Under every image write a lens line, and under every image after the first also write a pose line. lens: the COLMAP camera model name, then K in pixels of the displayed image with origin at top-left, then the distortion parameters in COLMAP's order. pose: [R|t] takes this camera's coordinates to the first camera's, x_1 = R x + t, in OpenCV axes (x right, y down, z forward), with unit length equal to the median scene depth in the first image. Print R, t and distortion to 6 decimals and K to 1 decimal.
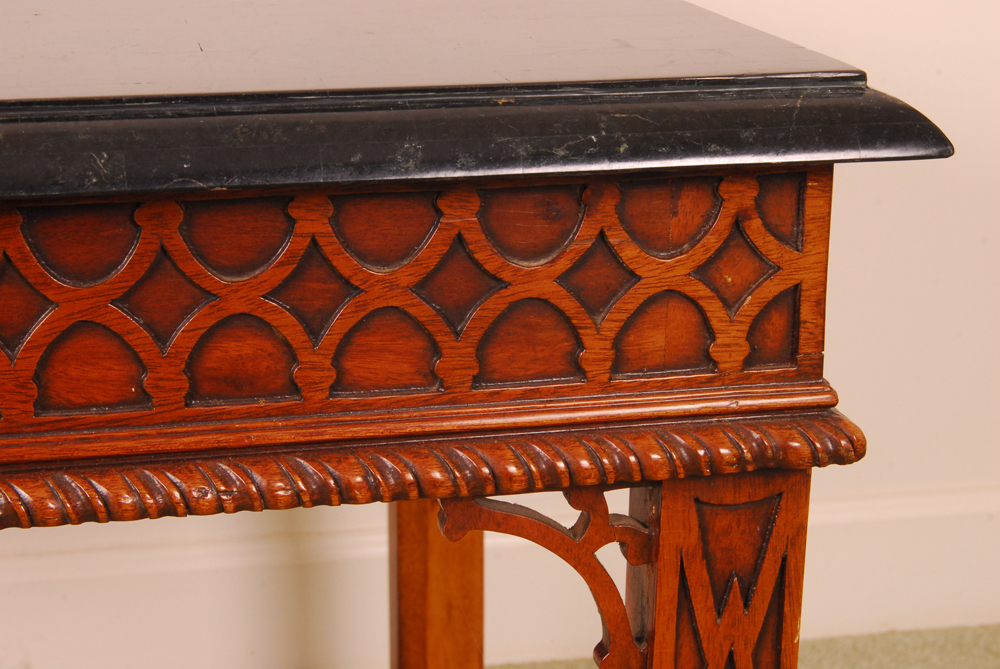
lens RADIAL K [[1744.6, 0, 485.6], [0, 1744.6, 361.2], [0, 0, 1]] dist [0.011840, 0.000000]
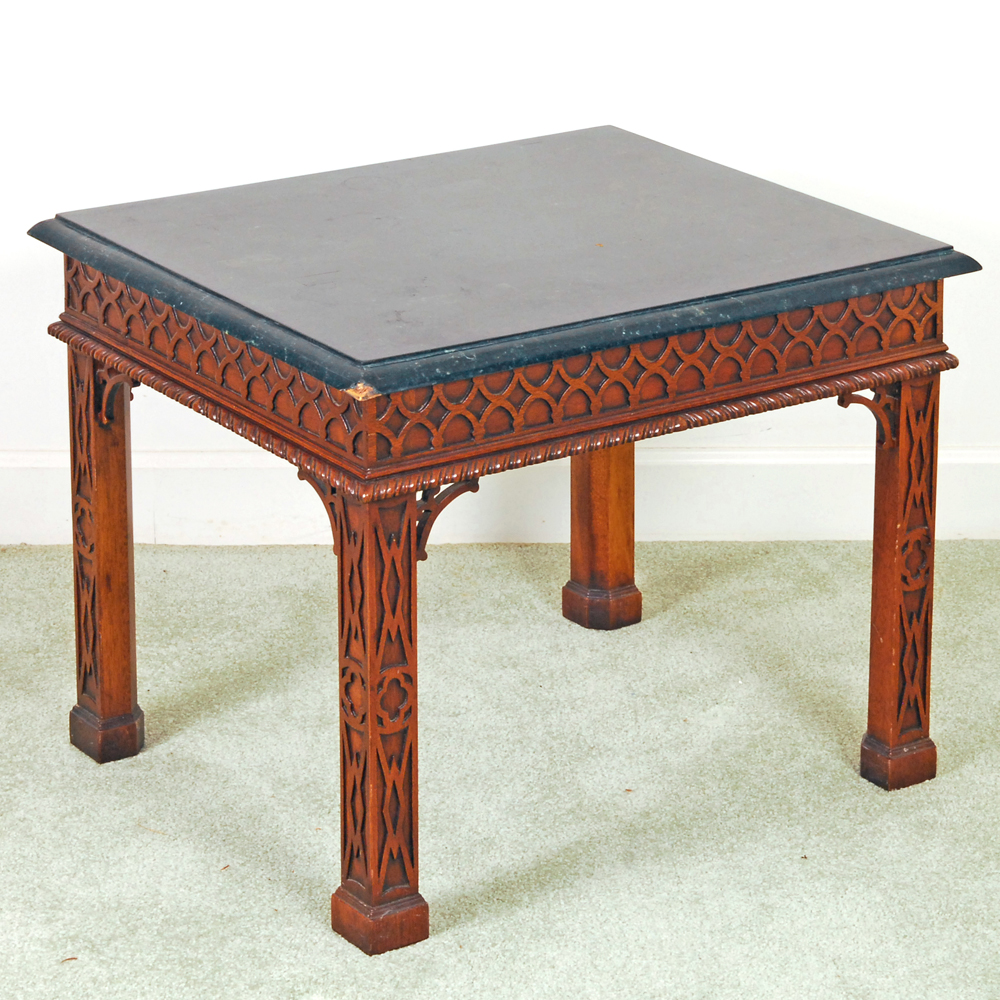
lens RADIAL K [[3664.2, 0, 499.7], [0, 3664.2, 494.2], [0, 0, 1]] dist [0.092445, 0.000000]
pose [[0.916364, -0.137071, 0.376150, -3.090864], [0.134373, 0.990363, 0.033538, -0.047416], [-0.377122, 0.019811, 0.925951, -4.849244]]
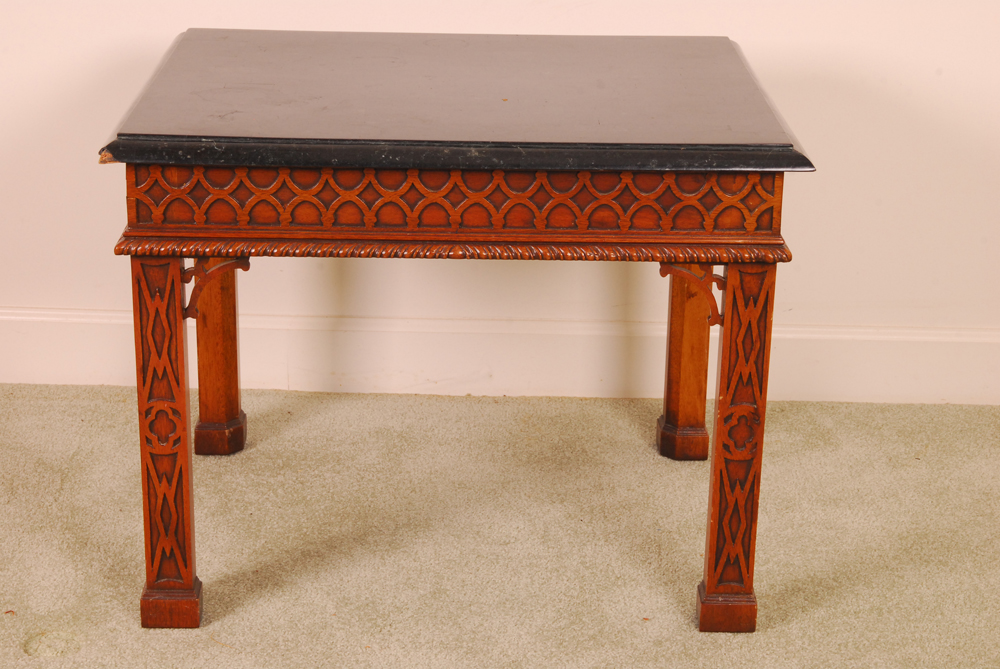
lens RADIAL K [[1744.6, 0, 495.1], [0, 1744.6, 344.2], [0, 0, 1]] dist [0.011840, 0.000000]
pose [[0.976255, 0.080581, -0.201082, 0.352668], [-0.071460, 0.996075, 0.052225, 0.081066], [0.204501, -0.036616, 0.978181, -2.353626]]
